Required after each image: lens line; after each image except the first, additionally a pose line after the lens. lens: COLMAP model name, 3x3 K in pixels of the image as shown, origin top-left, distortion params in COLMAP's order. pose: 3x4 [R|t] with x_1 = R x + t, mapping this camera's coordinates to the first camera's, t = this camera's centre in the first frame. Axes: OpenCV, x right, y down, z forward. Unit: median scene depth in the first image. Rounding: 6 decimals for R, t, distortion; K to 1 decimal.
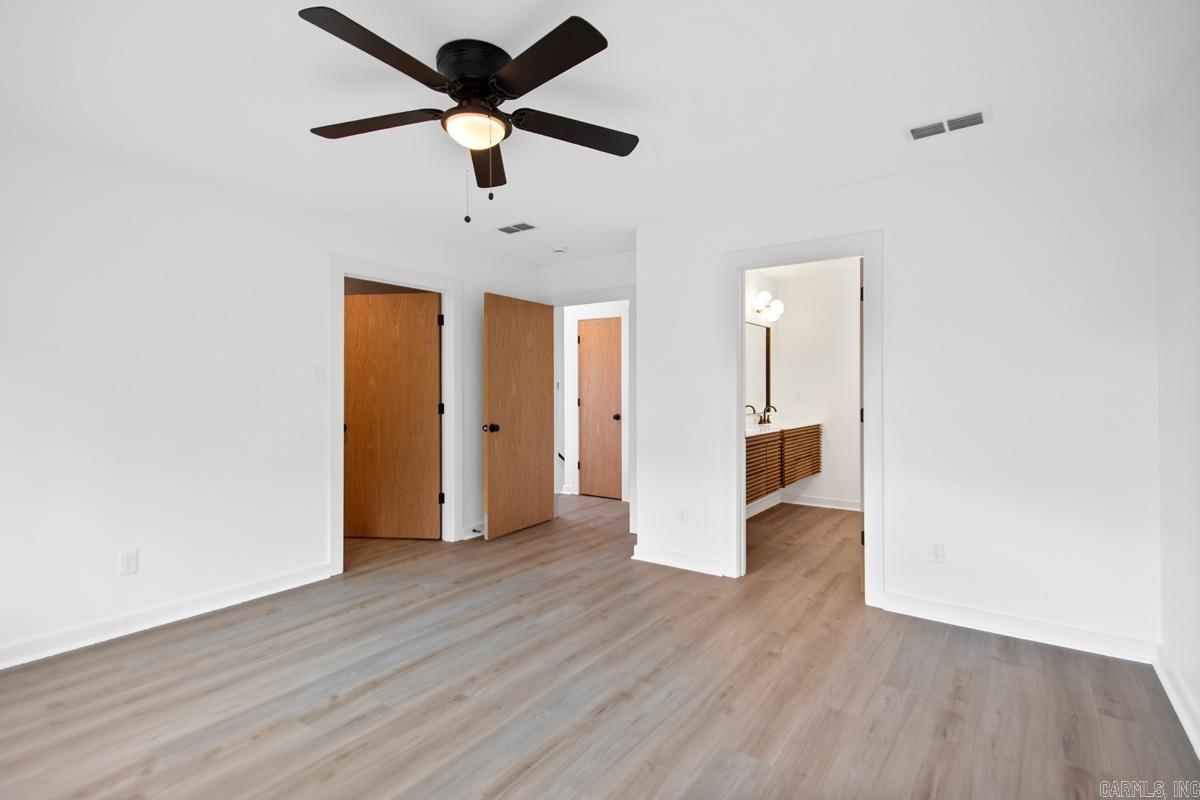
lens RADIAL K [[579.8, 0, 606.7], [0, 579.8, 399.6], [0, 0, 1]] dist [0.050648, -0.021475]
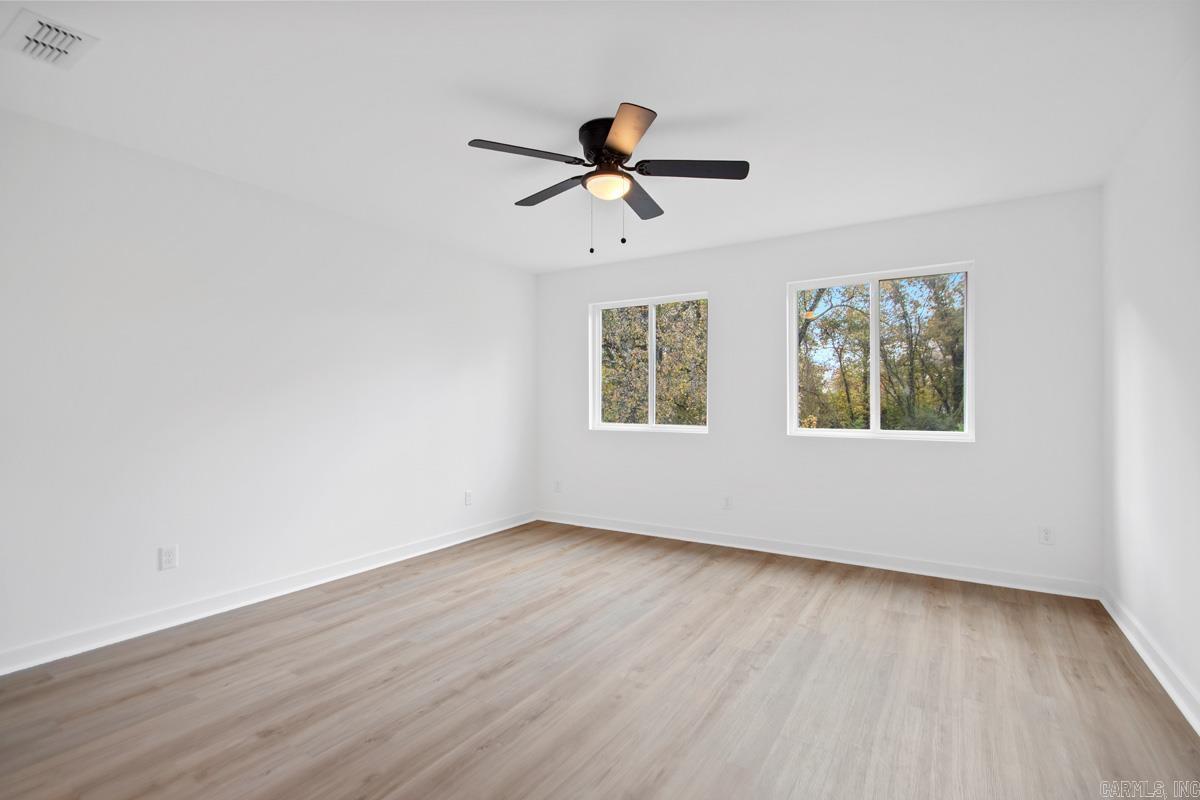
lens RADIAL K [[579.8, 0, 606.7], [0, 579.8, 399.6], [0, 0, 1]] dist [0.050648, -0.021475]
pose [[-0.998260, 0.004536, -0.058787, -0.129609], [0.004066, 0.999959, 0.008125, 0.001561], [0.058821, 0.007871, -0.998237, 2.065692]]
